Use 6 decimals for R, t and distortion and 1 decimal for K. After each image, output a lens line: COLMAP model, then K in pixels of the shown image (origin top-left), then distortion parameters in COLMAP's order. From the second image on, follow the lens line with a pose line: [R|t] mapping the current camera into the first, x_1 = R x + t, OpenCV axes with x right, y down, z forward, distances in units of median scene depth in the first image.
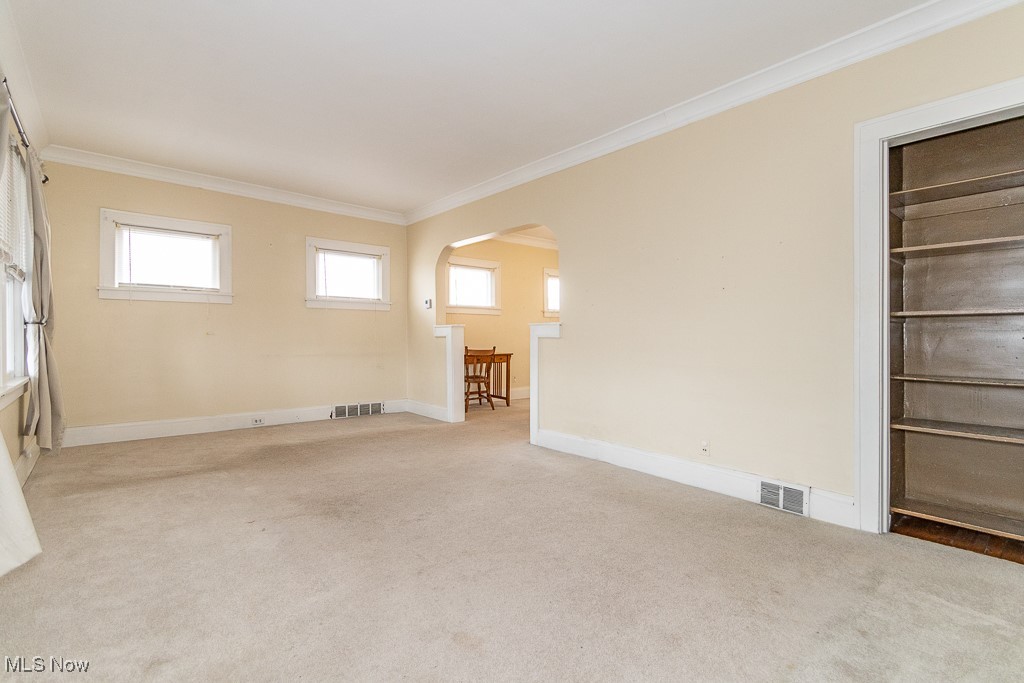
lens RADIAL K [[469.6, 0, 501.6], [0, 469.6, 336.3], [0, 0, 1]] dist [0.002214, -0.000422]
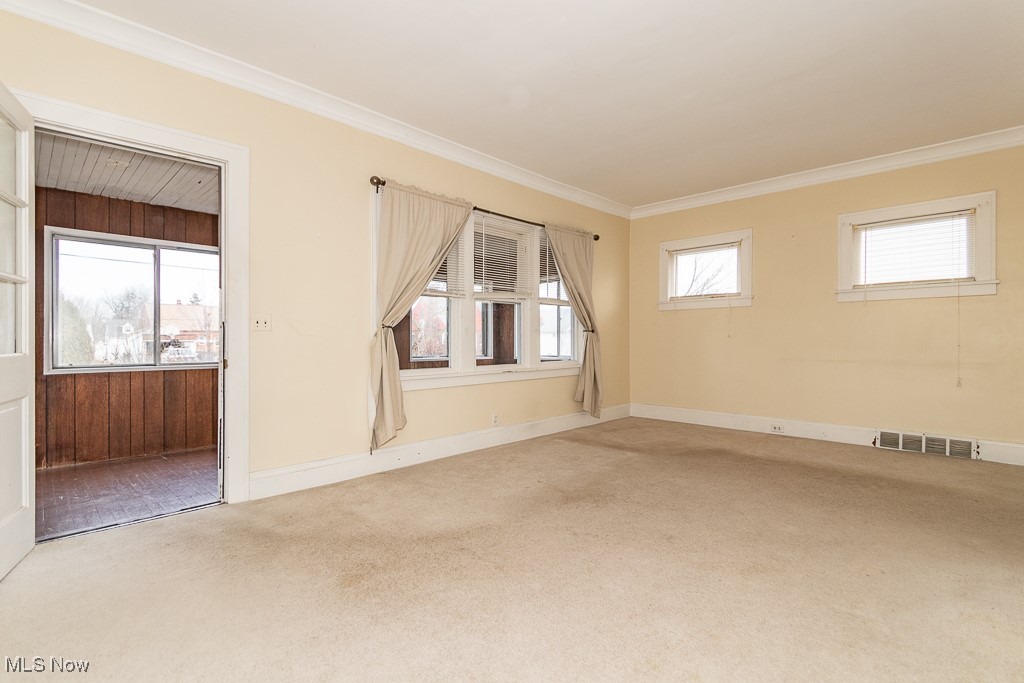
lens RADIAL K [[469.6, 0, 501.6], [0, 469.6, 336.3], [0, 0, 1]] dist [0.002214, -0.000422]
pose [[0.094242, -0.008080, -0.995517, 0.364238], [0.009389, 0.999930, -0.007227, -0.001949], [0.995505, -0.008666, 0.094311, 0.366446]]
